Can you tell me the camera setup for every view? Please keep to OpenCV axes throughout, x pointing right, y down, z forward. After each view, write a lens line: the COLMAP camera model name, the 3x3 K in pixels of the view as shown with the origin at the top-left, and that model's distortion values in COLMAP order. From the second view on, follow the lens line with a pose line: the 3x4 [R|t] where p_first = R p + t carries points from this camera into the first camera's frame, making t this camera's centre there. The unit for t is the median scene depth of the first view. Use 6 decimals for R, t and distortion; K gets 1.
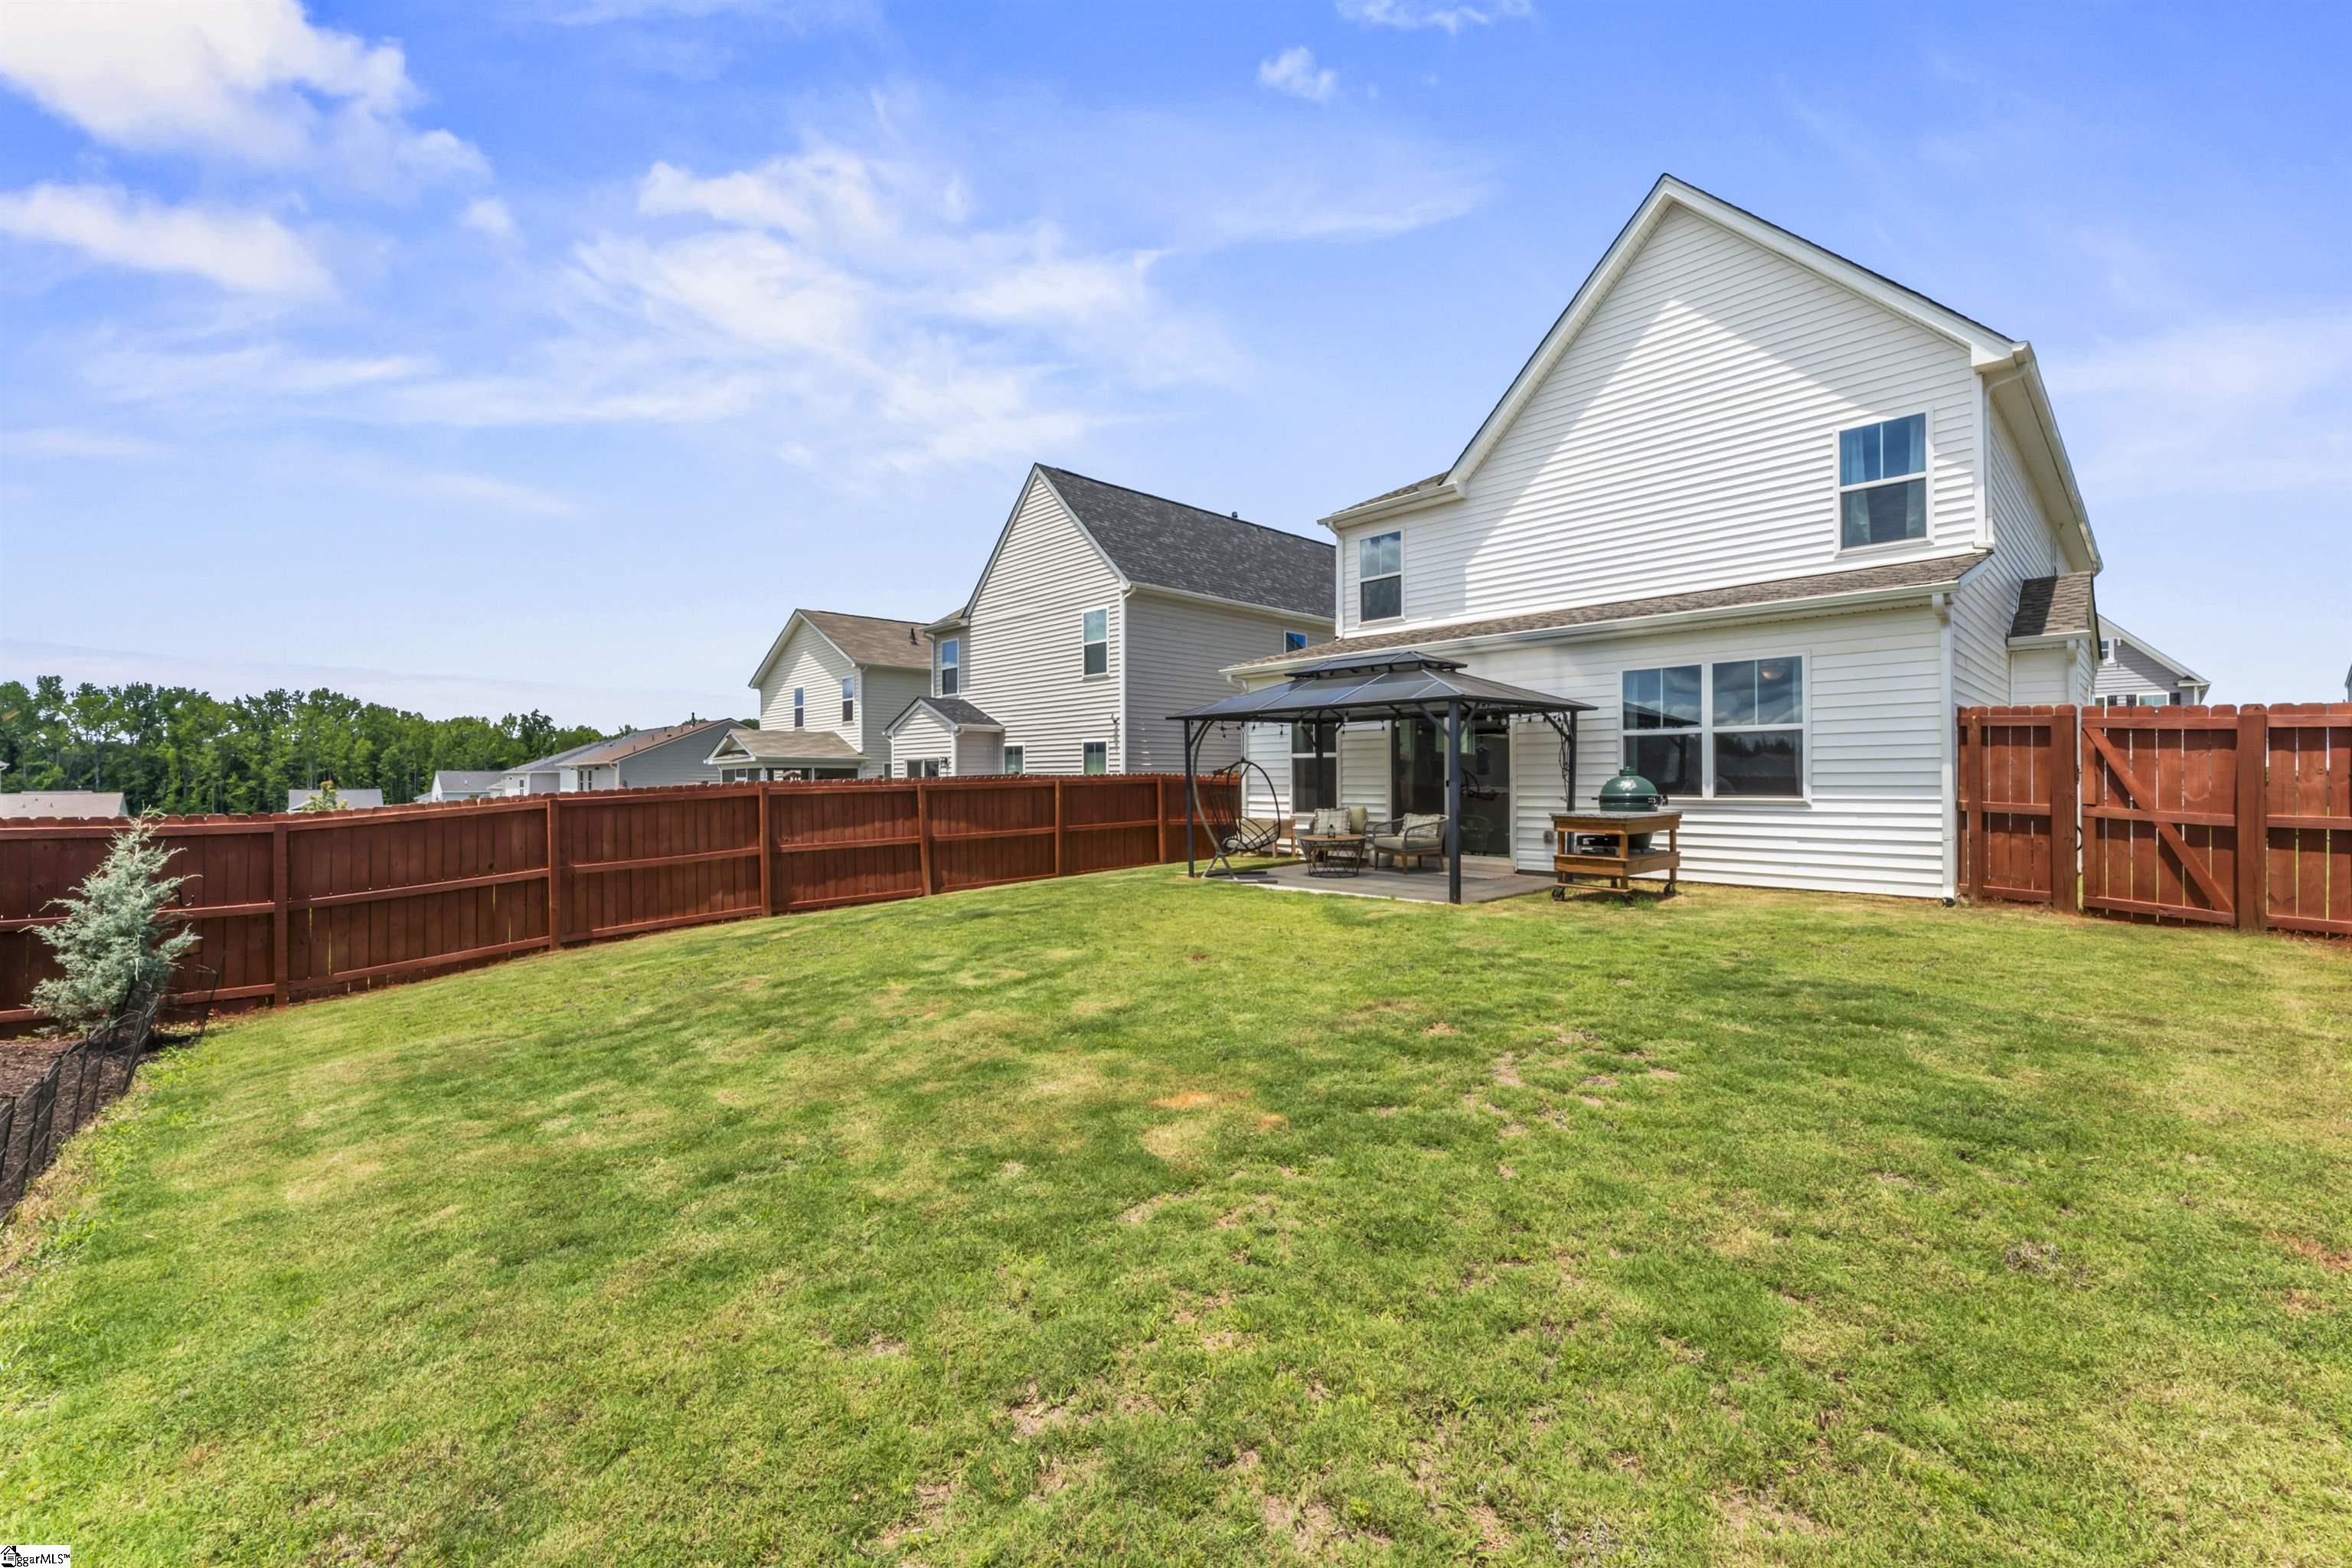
lens RADIAL K [[931.9, 0, 1176.0], [0, 931.9, 784.0], [0, 0, 1]] dist [0.000292, -0.000411]
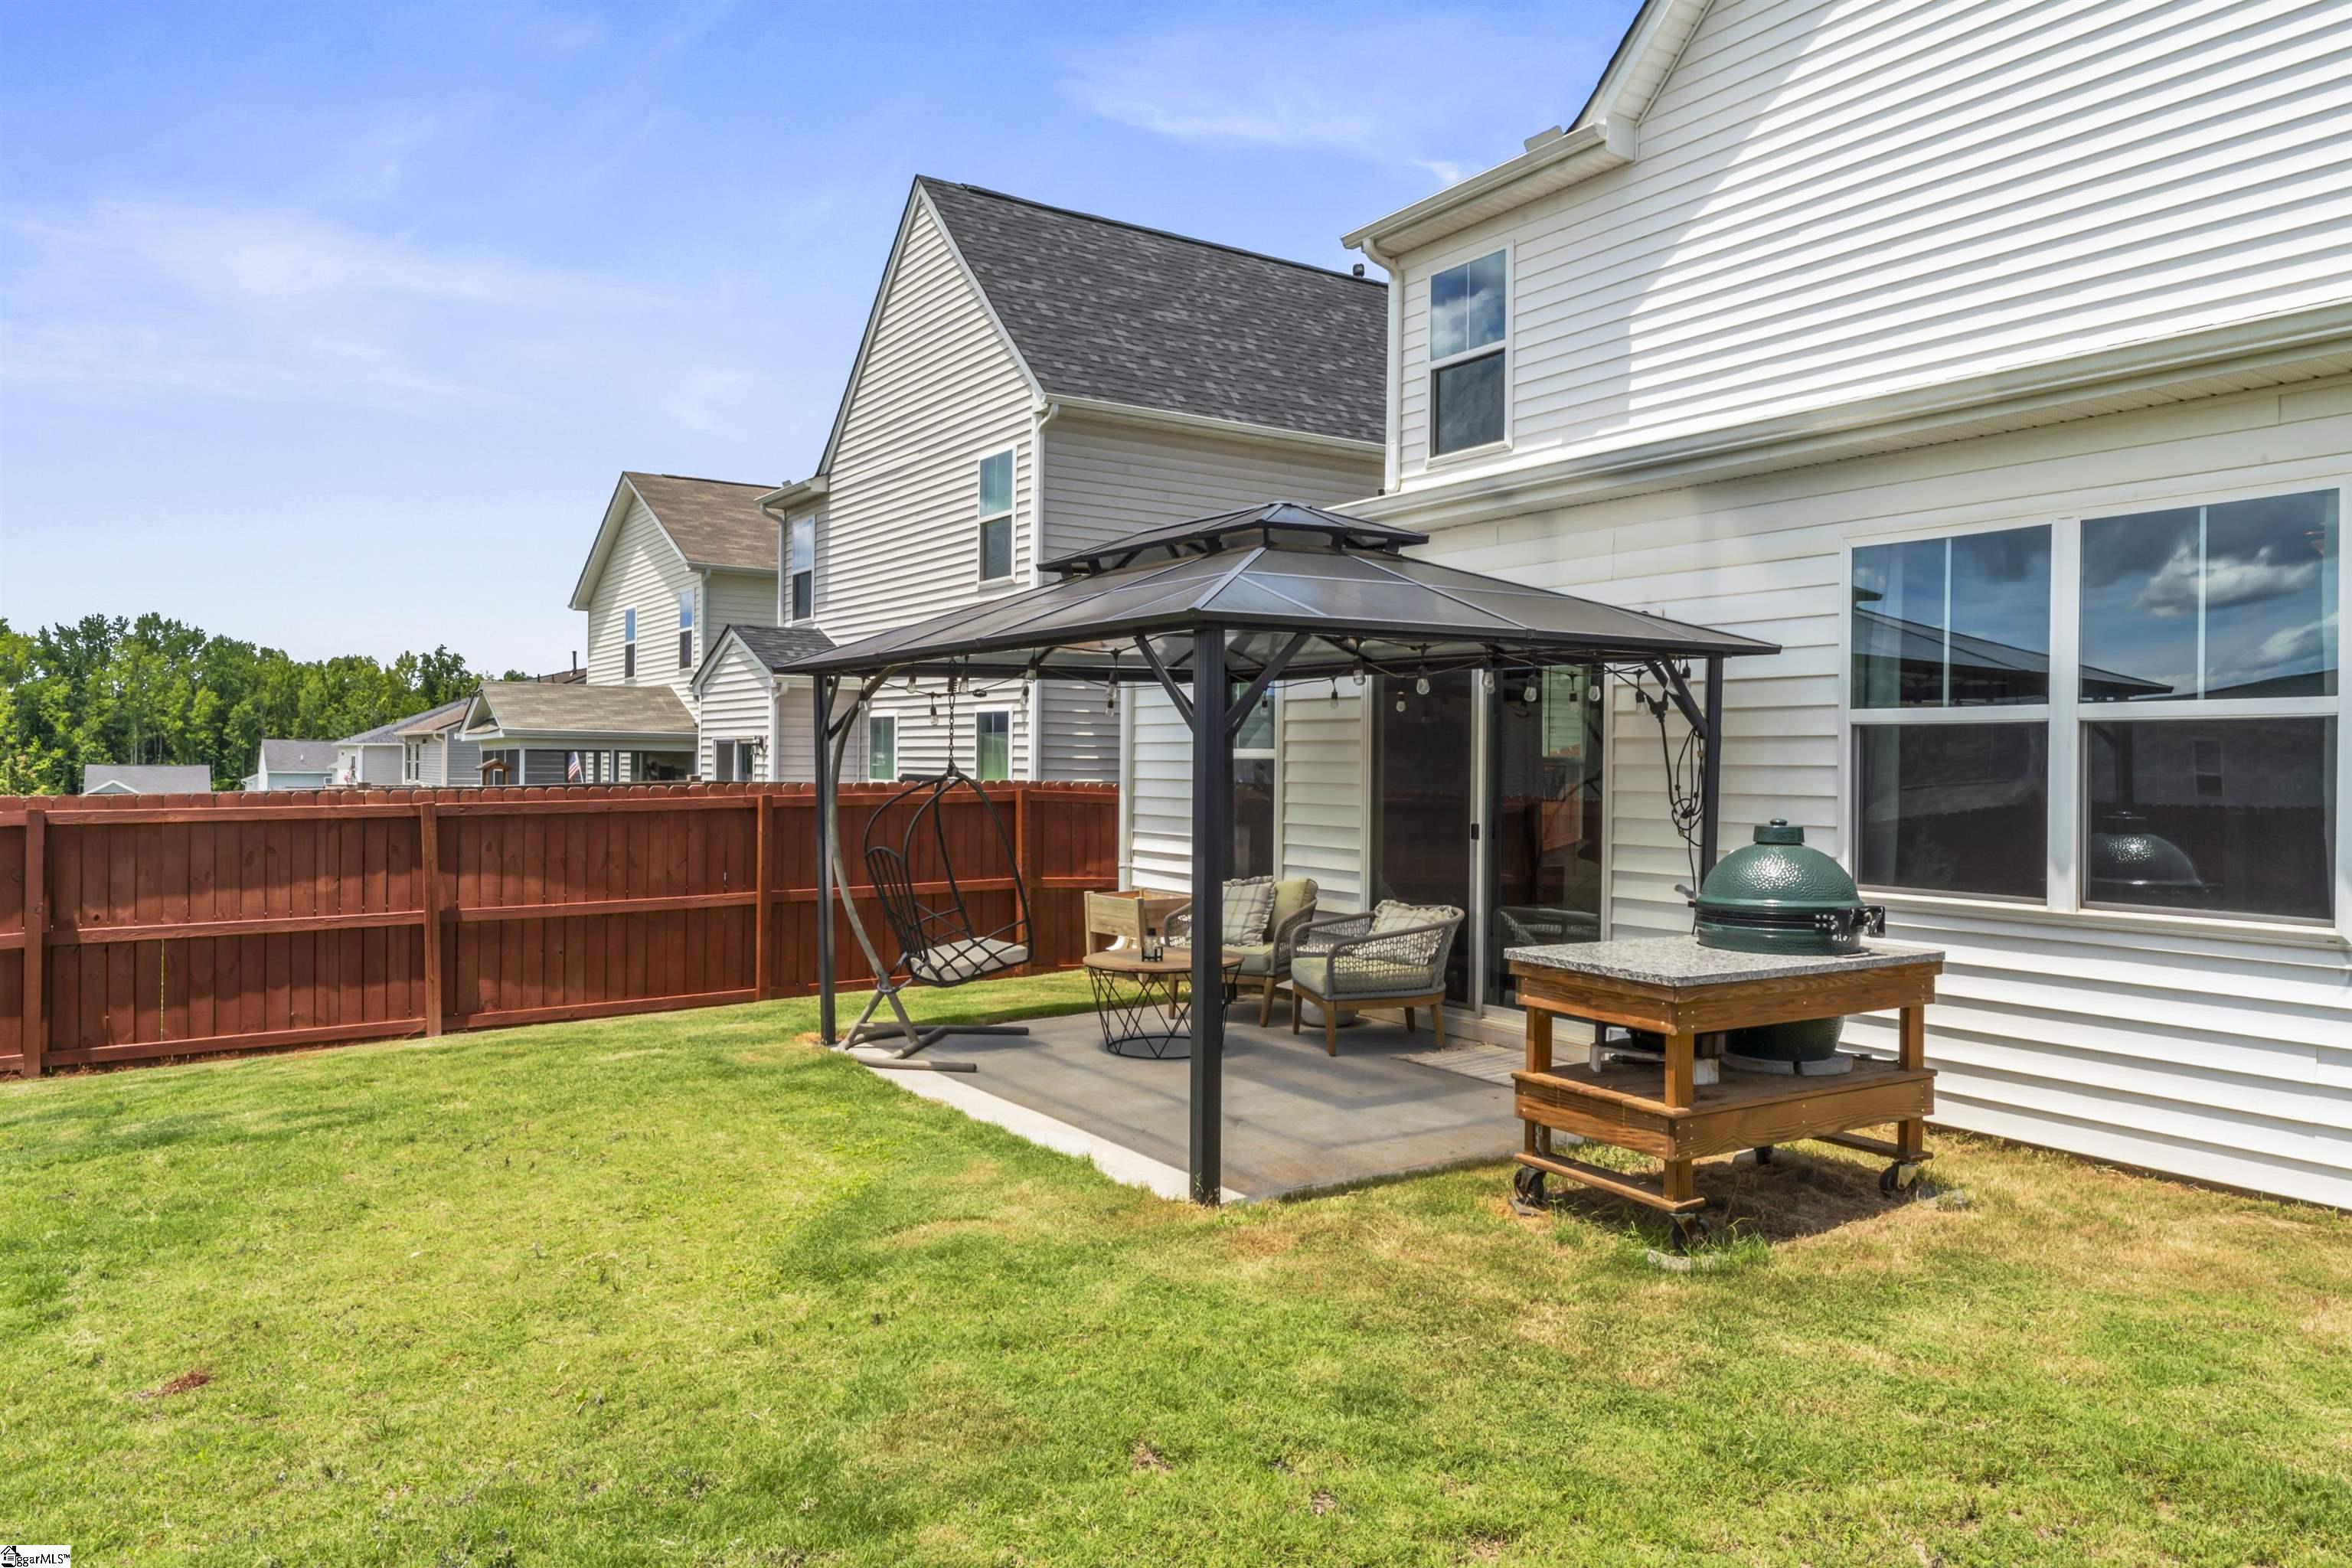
lens RADIAL K [[1564.7, 0, 1176.0], [0, 1564.7, 784.0], [0, 0, 1]] dist [0.003556, 0.001763]
pose [[0.983645, 0.017512, -0.179263, 0.209887], [-0.016199, 0.999830, 0.008786, -0.018574], [0.179386, -0.005738, 0.983762, 0.219110]]
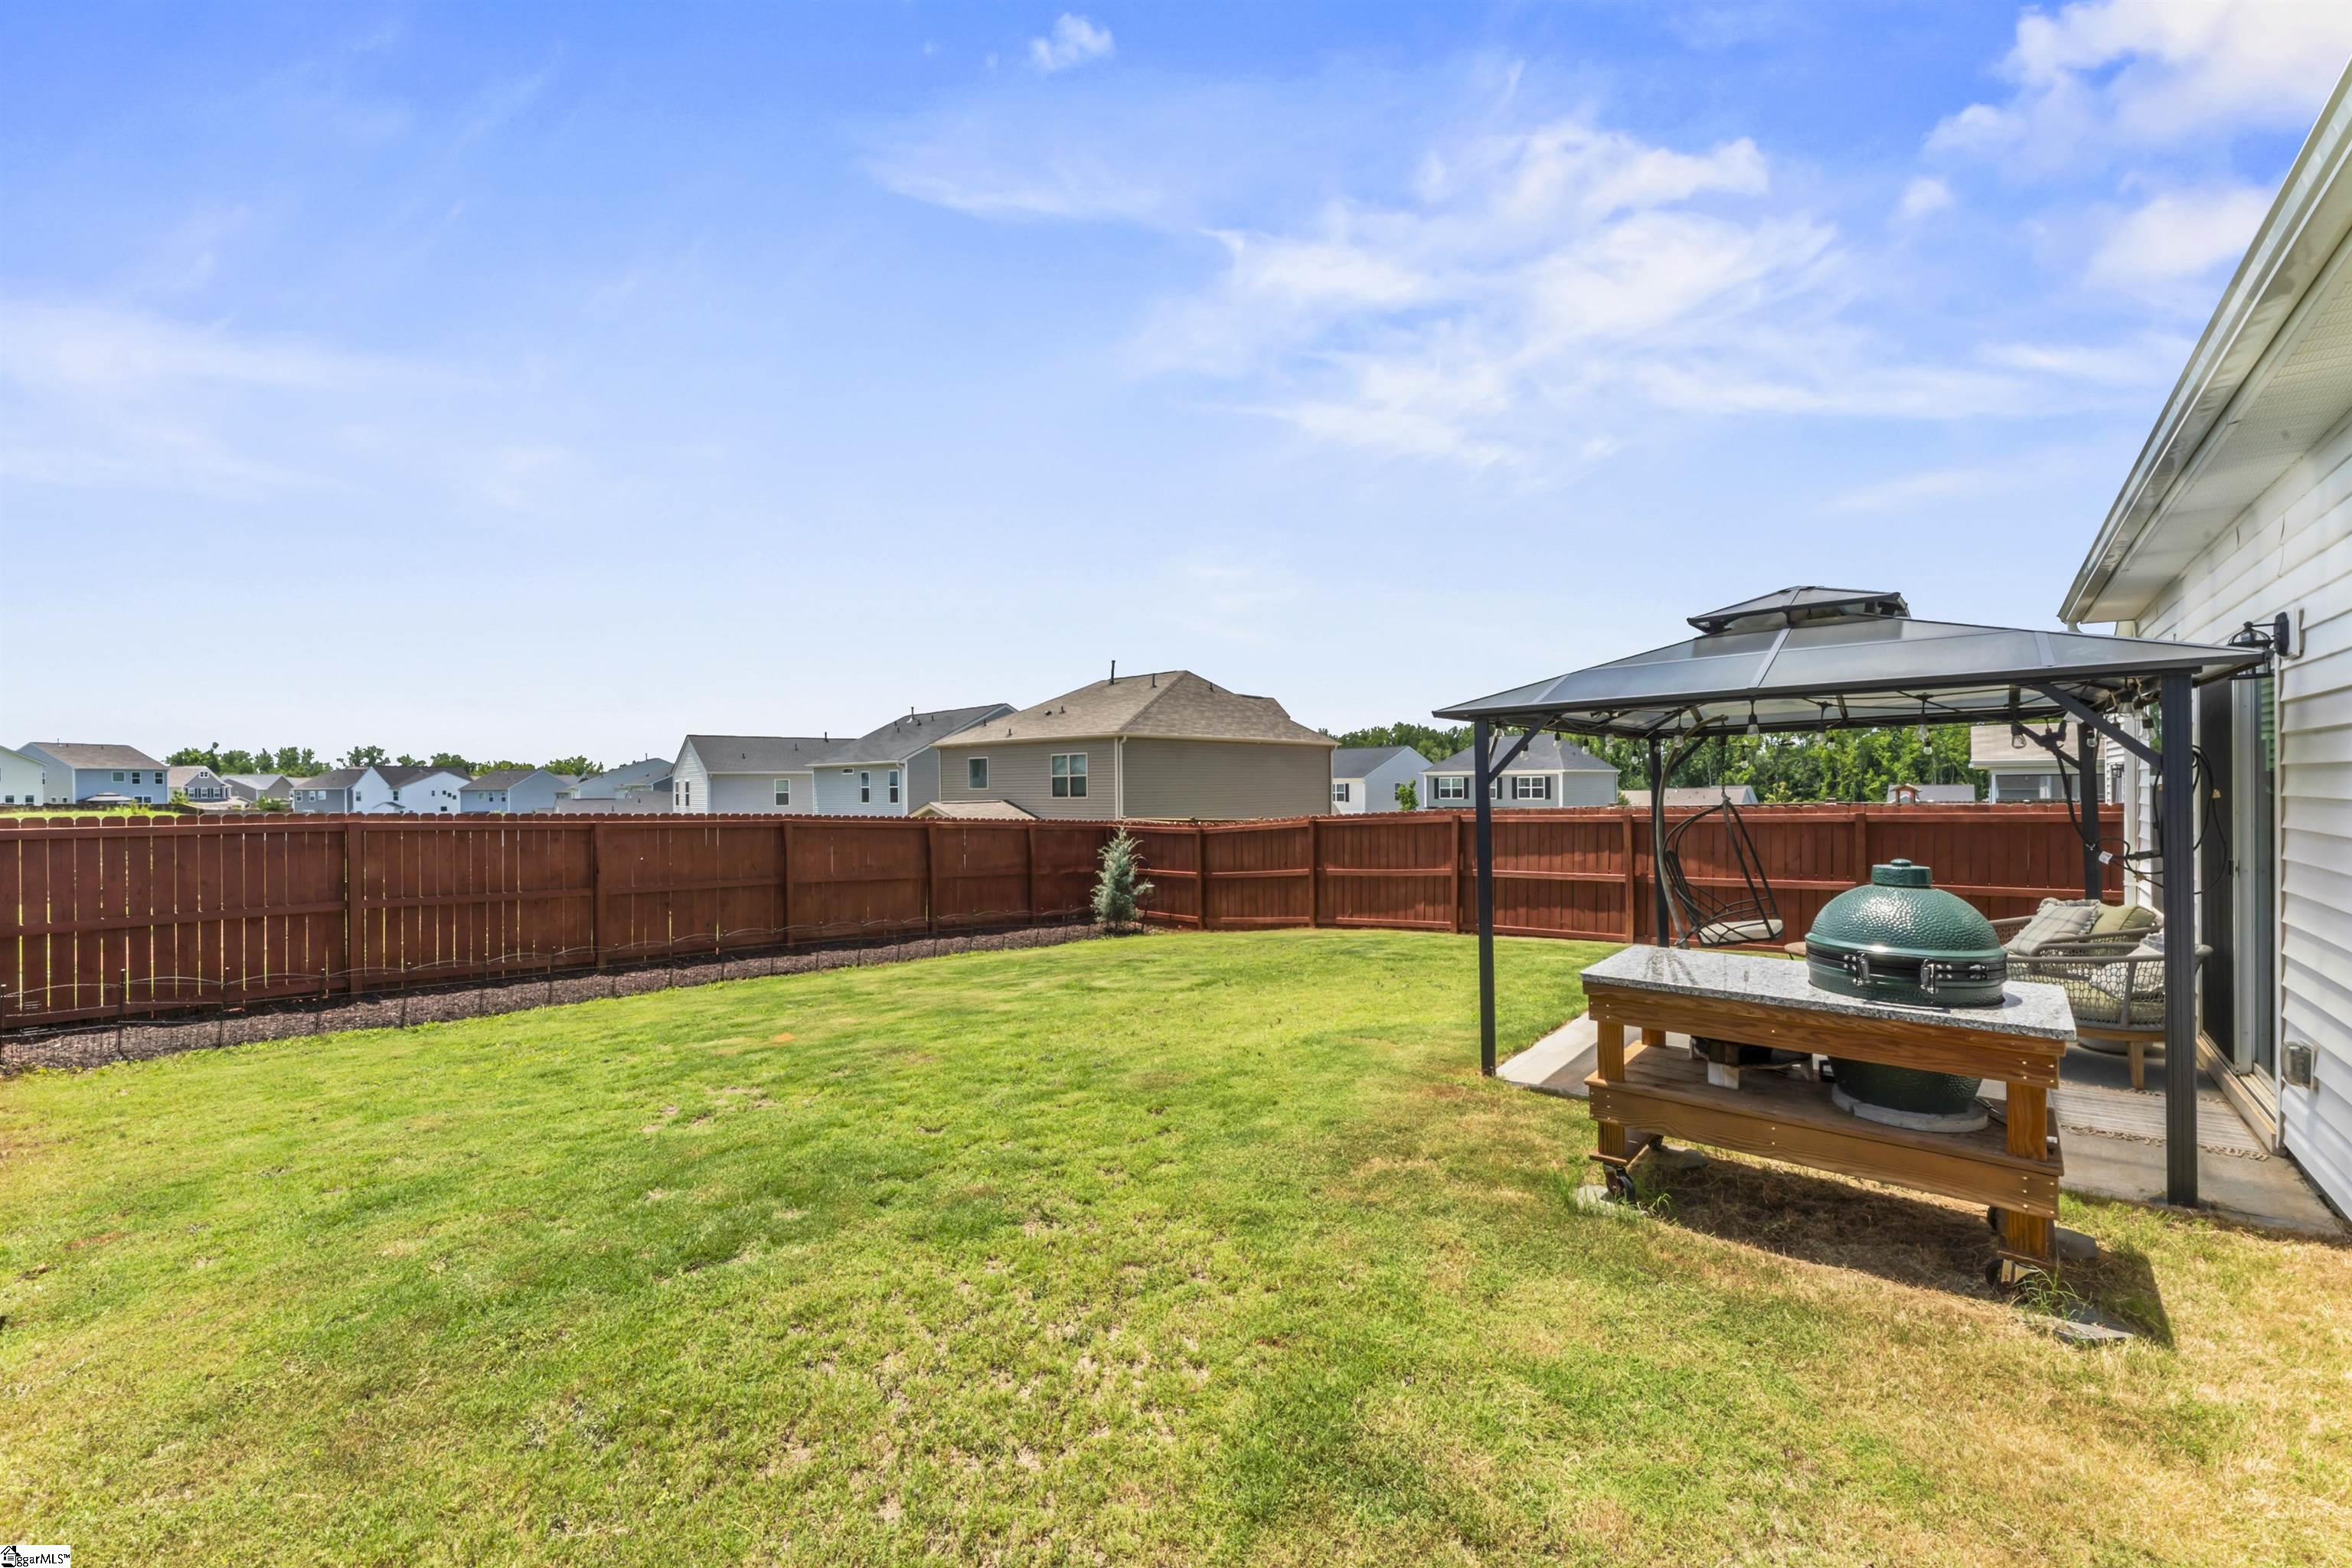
lens RADIAL K [[931.9, 0, 1176.0], [0, 931.9, 784.0], [0, 0, 1]] dist [0.000292, -0.000411]
pose [[0.105738, 0.001985, -0.994392, 0.420683], [0.006958, 0.999972, 0.002736, -0.026521], [0.994370, -0.007208, 0.105721, 0.373211]]
